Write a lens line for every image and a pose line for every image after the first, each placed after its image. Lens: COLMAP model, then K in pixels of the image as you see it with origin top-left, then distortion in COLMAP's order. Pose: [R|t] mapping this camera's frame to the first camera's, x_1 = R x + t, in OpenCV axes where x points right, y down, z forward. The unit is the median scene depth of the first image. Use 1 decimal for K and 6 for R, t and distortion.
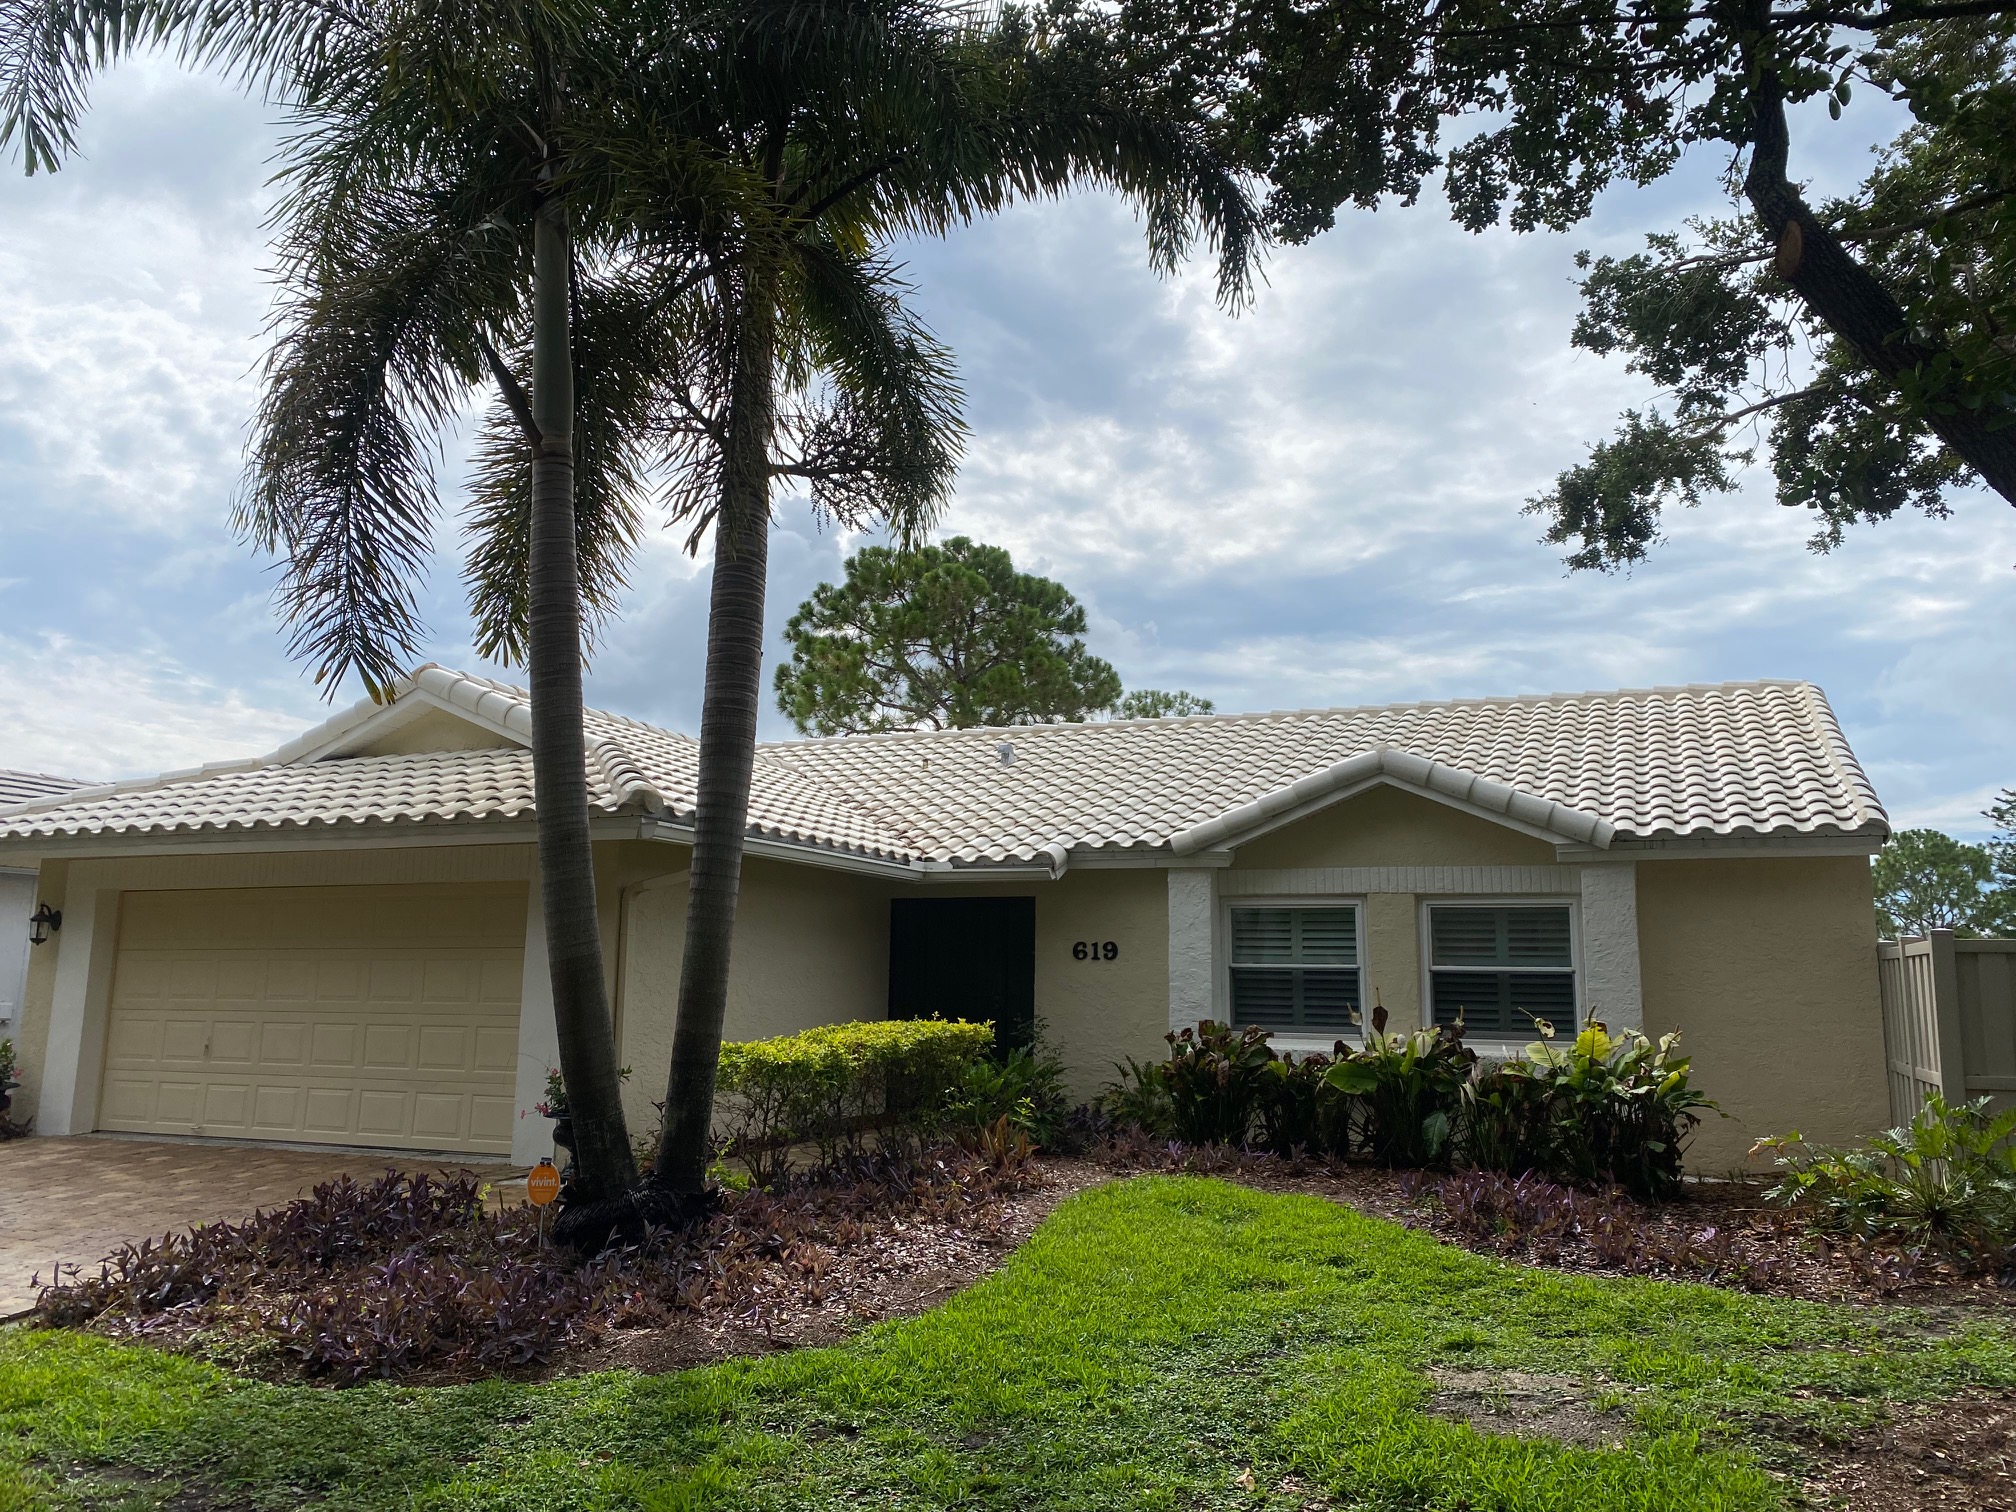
lens RADIAL K [[1429.9, 0, 1008.0], [0, 1429.9, 756.0], [0, 0, 1]] dist [0.051952, -0.057443]
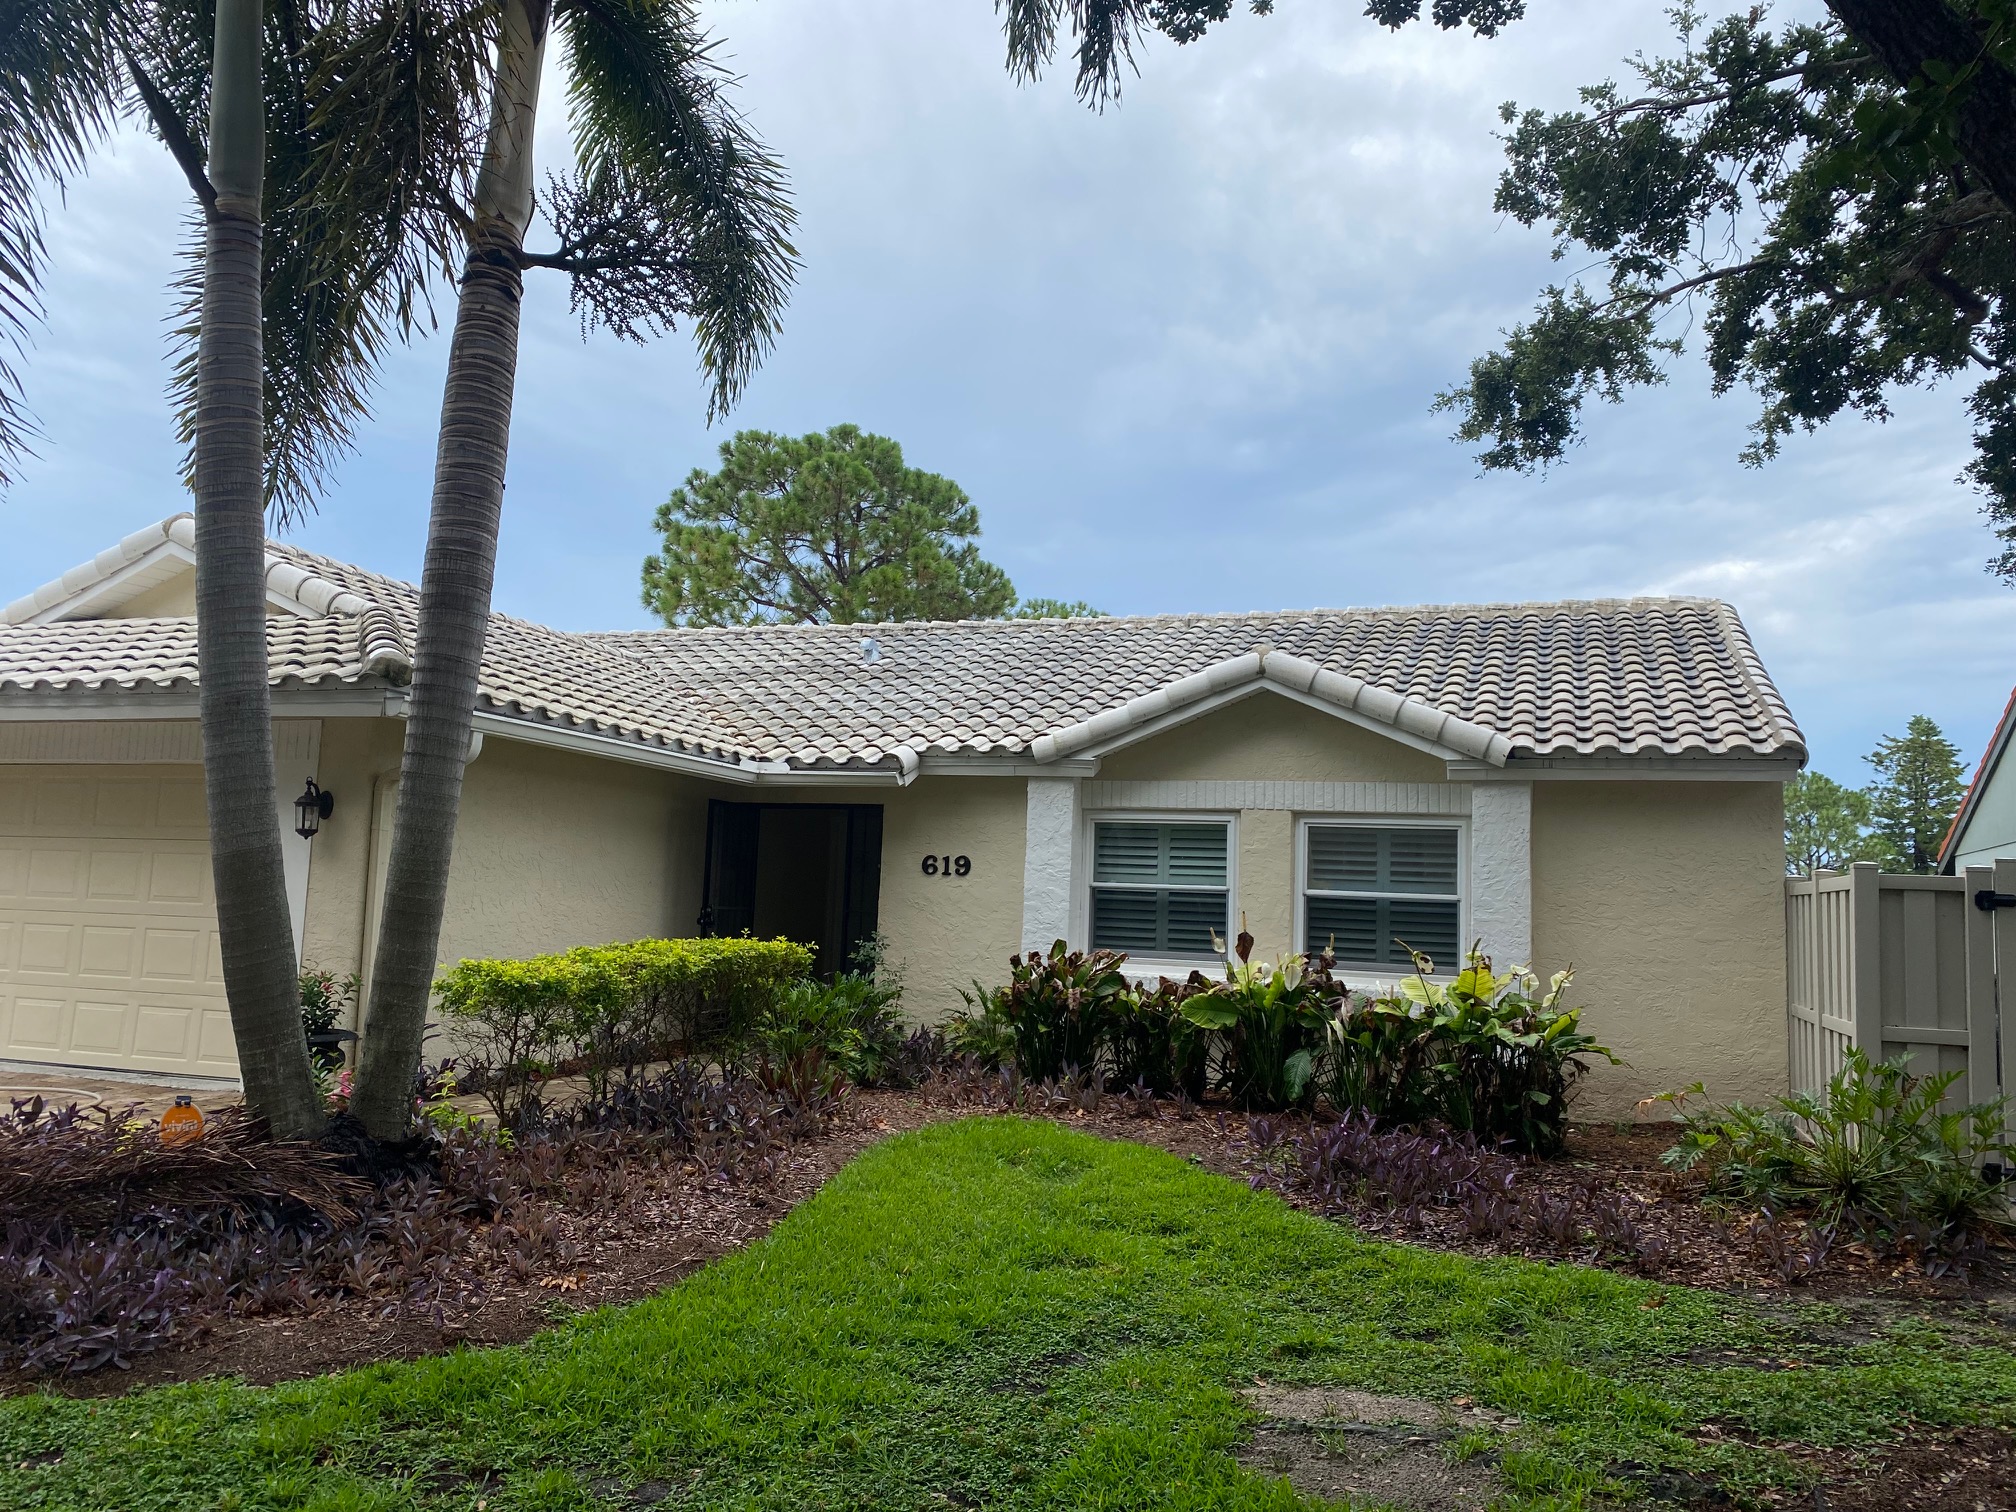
lens RADIAL K [[1389.8, 0, 1008.0], [0, 1389.8, 756.0], [0, 0, 1]] dist [0.081405, -0.099963]
pose [[0.998025, 0.031191, 0.054531, 0.055767], [-0.034050, 0.998051, 0.052298, 0.021761], [-0.052794, -0.054051, 0.997142, 0.134516]]
